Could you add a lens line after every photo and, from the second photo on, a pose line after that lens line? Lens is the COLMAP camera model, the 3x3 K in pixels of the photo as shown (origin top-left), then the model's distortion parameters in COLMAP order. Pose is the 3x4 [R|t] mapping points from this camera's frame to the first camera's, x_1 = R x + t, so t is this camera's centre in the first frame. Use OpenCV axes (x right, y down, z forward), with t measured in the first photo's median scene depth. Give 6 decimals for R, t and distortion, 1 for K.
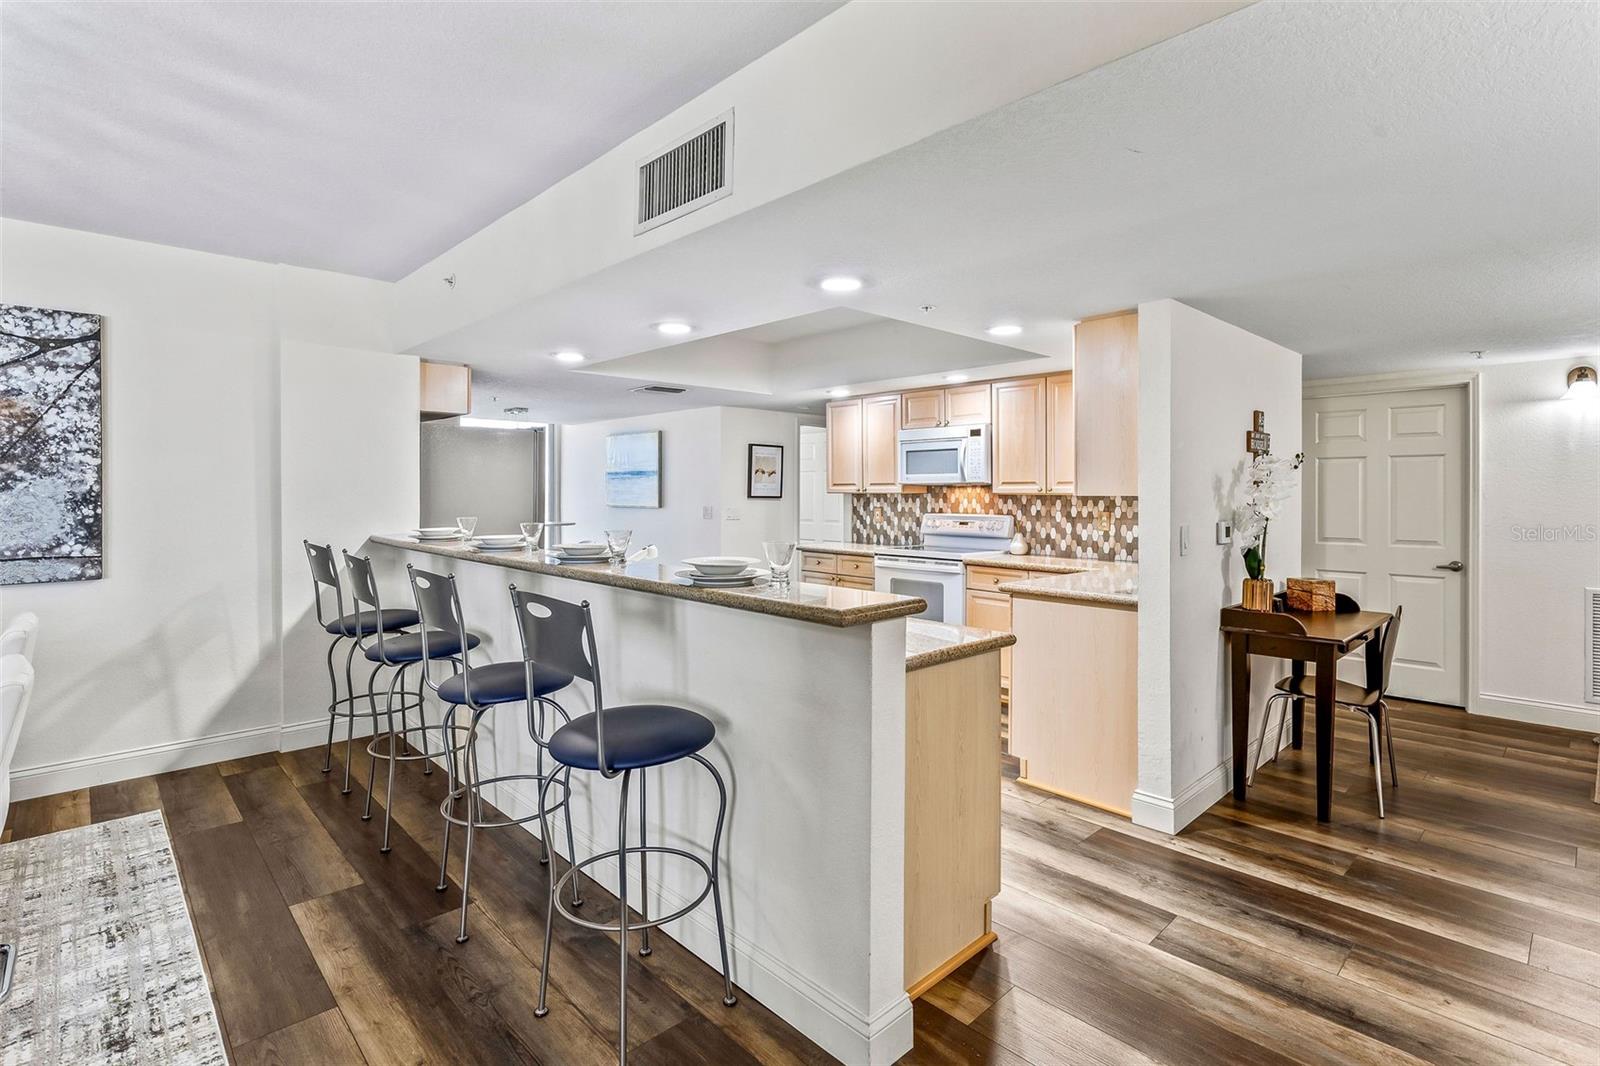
lens RADIAL K [[766.8, 0, 794.4], [0, 766.8, 494.0], [0, 0, 1]] dist [-0.000482, -0.000070]
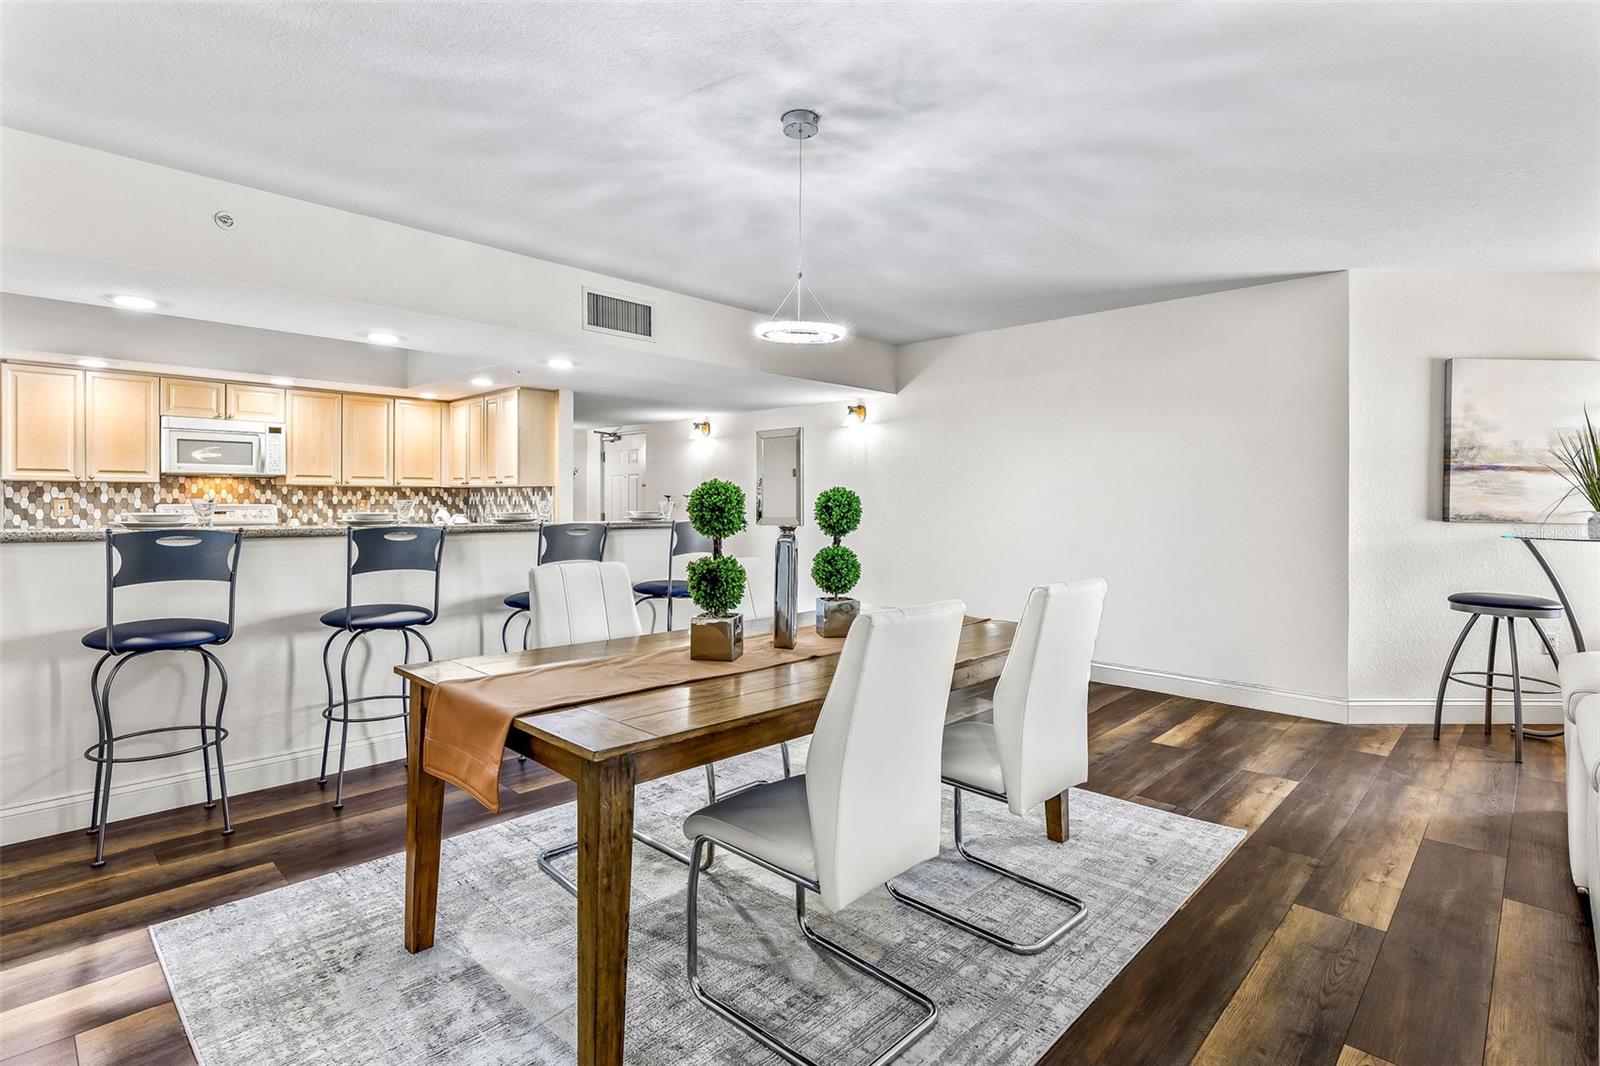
lens RADIAL K [[777.8, 0, 792.7], [0, 777.8, 506.3], [0, 0, 1]] dist [-0.000390, -0.000525]
pose [[-0.043094, -0.006990, 0.999047, -1.258799], [-0.000801, 0.999975, 0.006962, 0.031420], [-0.999071, -0.000500, -0.043099, 0.383632]]
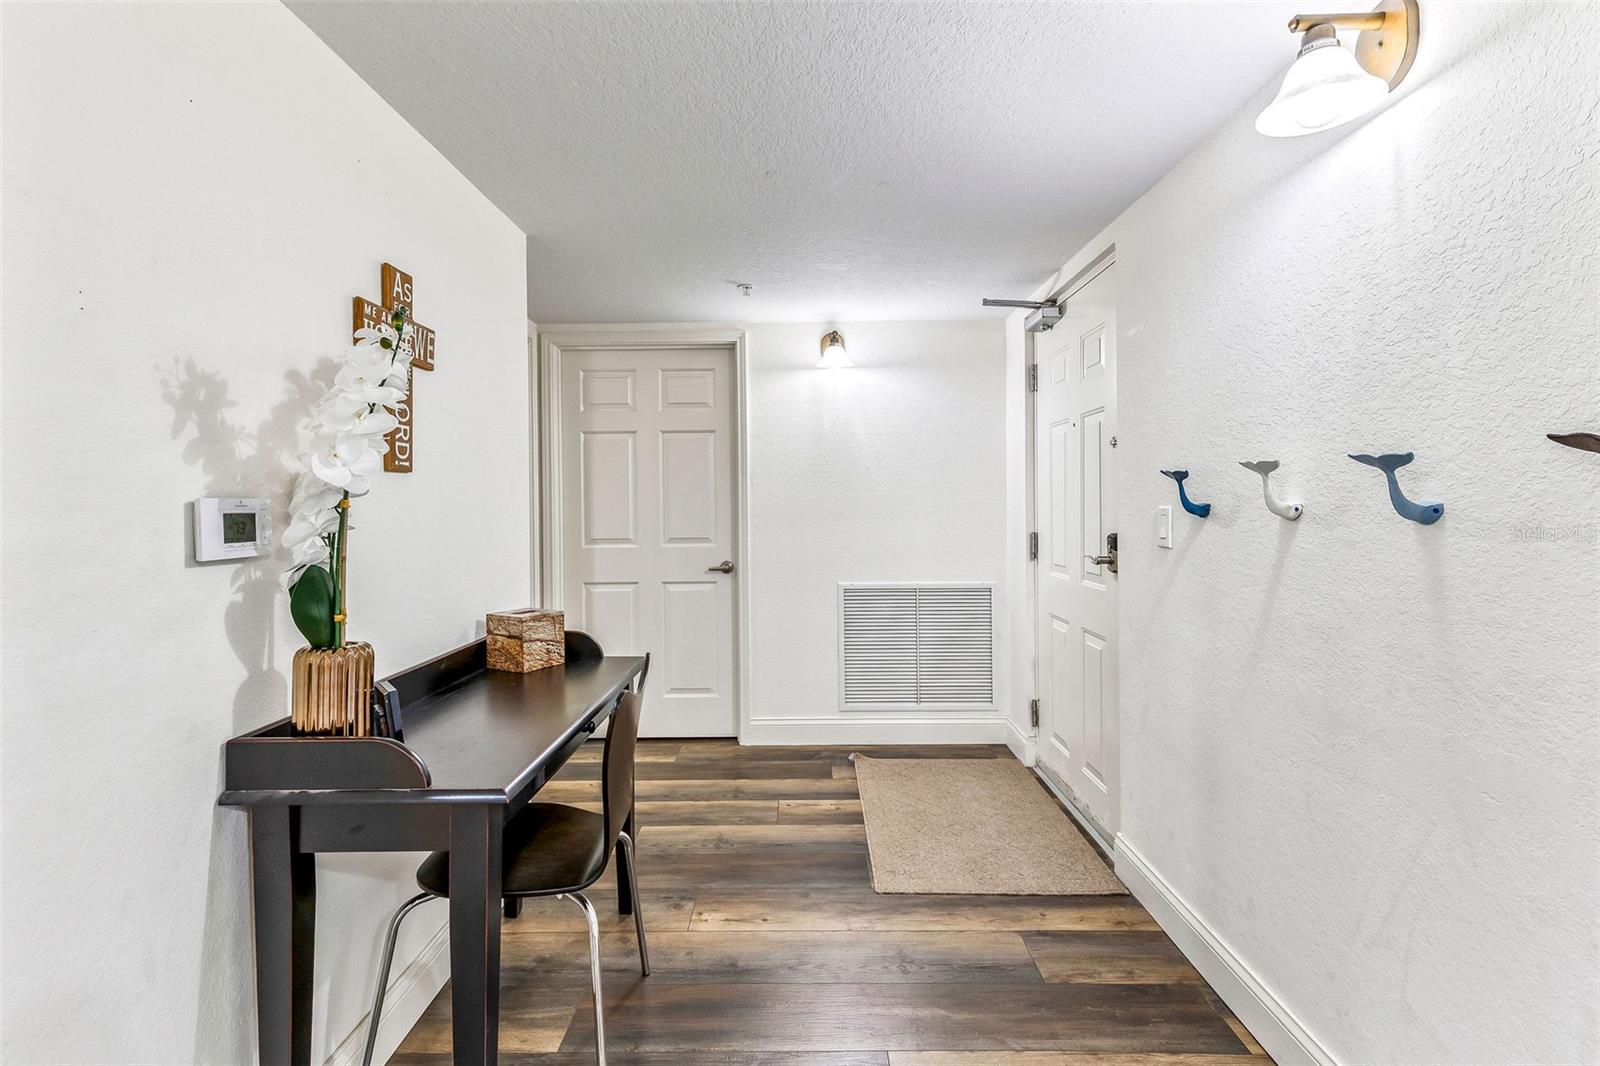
lens RADIAL K [[733.5, 0, 790.0], [0, 733.5, 502.2], [0, 0, 1]] dist [0.004308, -0.000010]
pose [[0.700276, -0.005293, 0.713852, 0.435594], [0.012355, 0.999913, -0.004705, 0.036899], [-0.713765, 0.012114, 0.700281, 0.498999]]
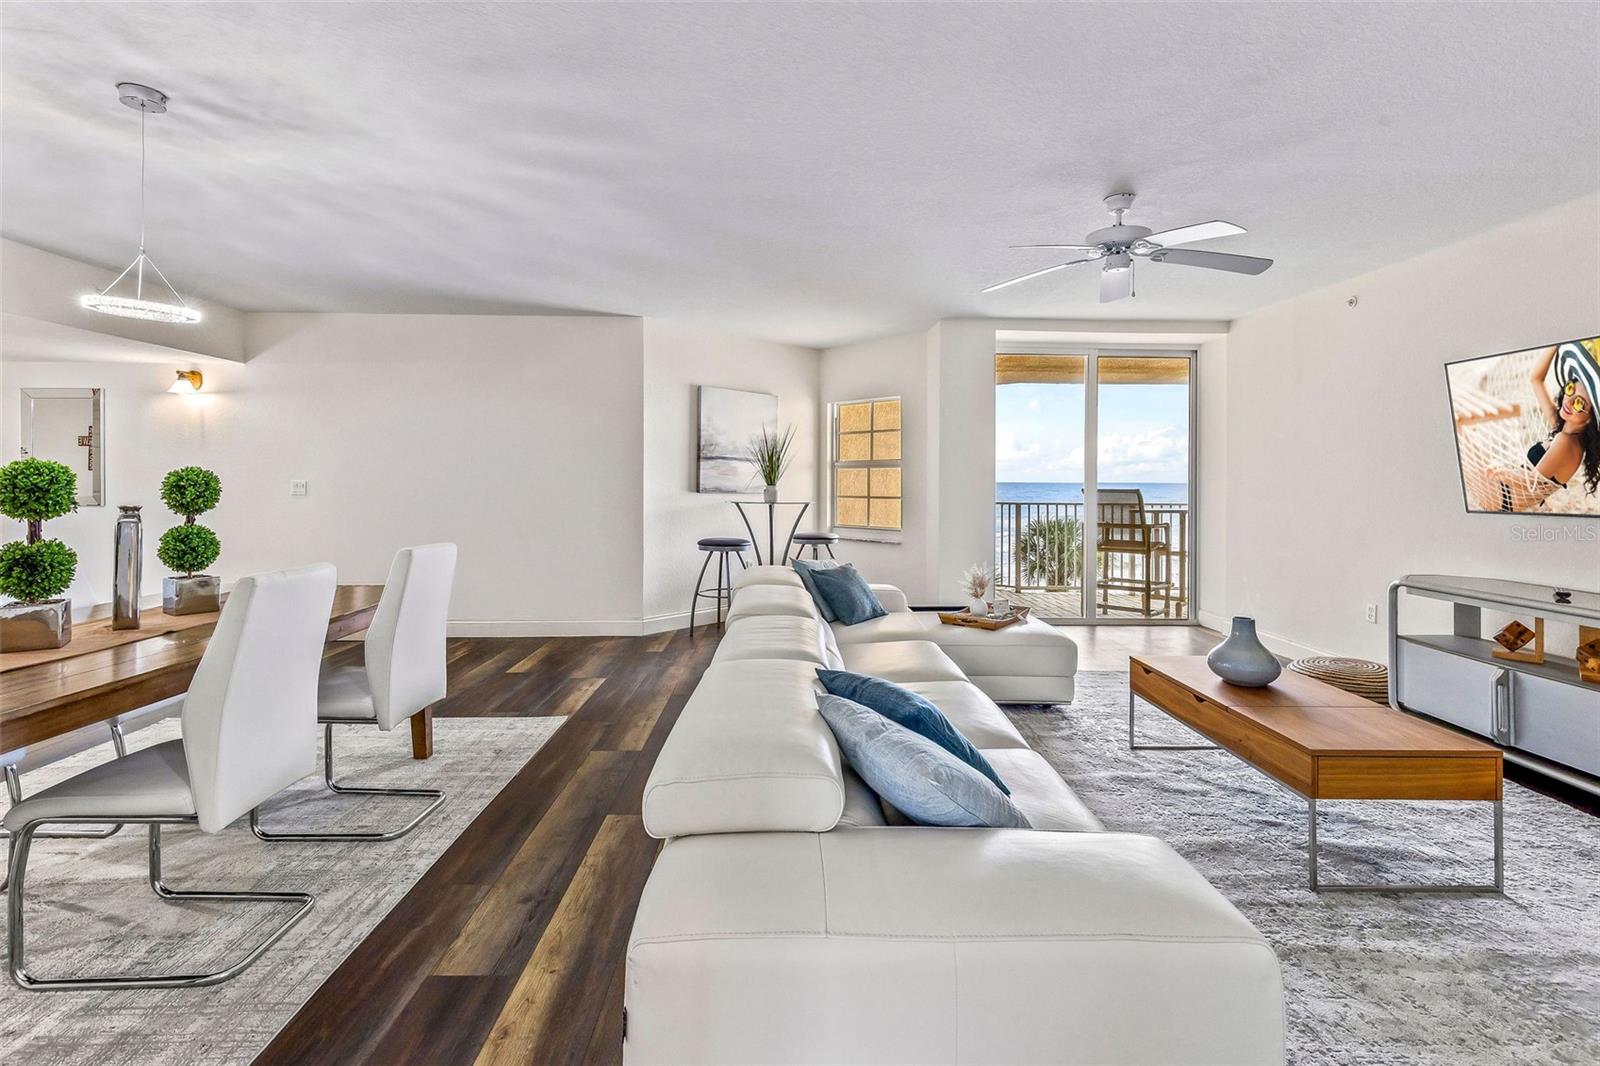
lens RADIAL K [[739.2, 0, 797.8], [0, 739.2, 479.1], [0, 0, 1]] dist [0.007109, -0.000552]
pose [[-0.737925, -0.004877, 0.674865, -1.428154], [-0.004282, 0.999988, 0.002544, 0.026174], [-0.674869, -0.001013, -0.737937, 0.439748]]
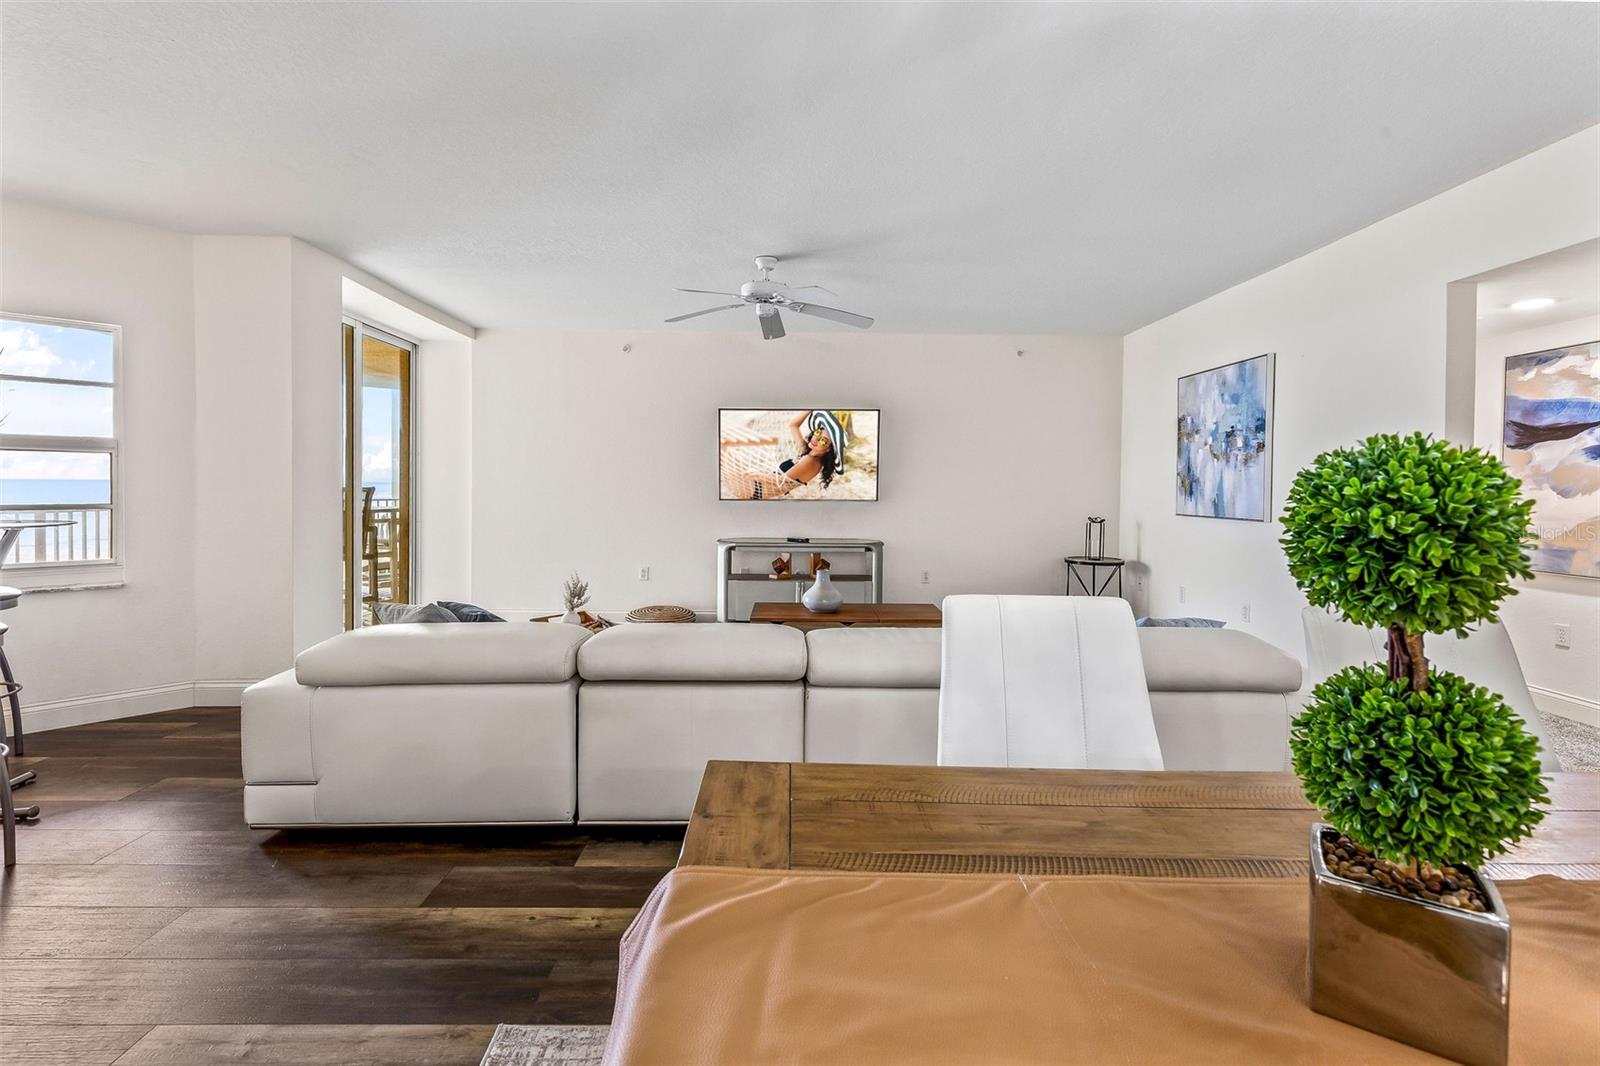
lens RADIAL K [[731.6, 0, 789.1], [0, 731.6, 488.7], [0, 0, 1]] dist [0.013305, -0.000112]
pose [[-0.685872, -0.002546, -0.727718, -0.347944], [-0.013689, 0.999862, 0.009404, 0.029692], [0.727594, 0.016411, -0.685812, 0.326823]]
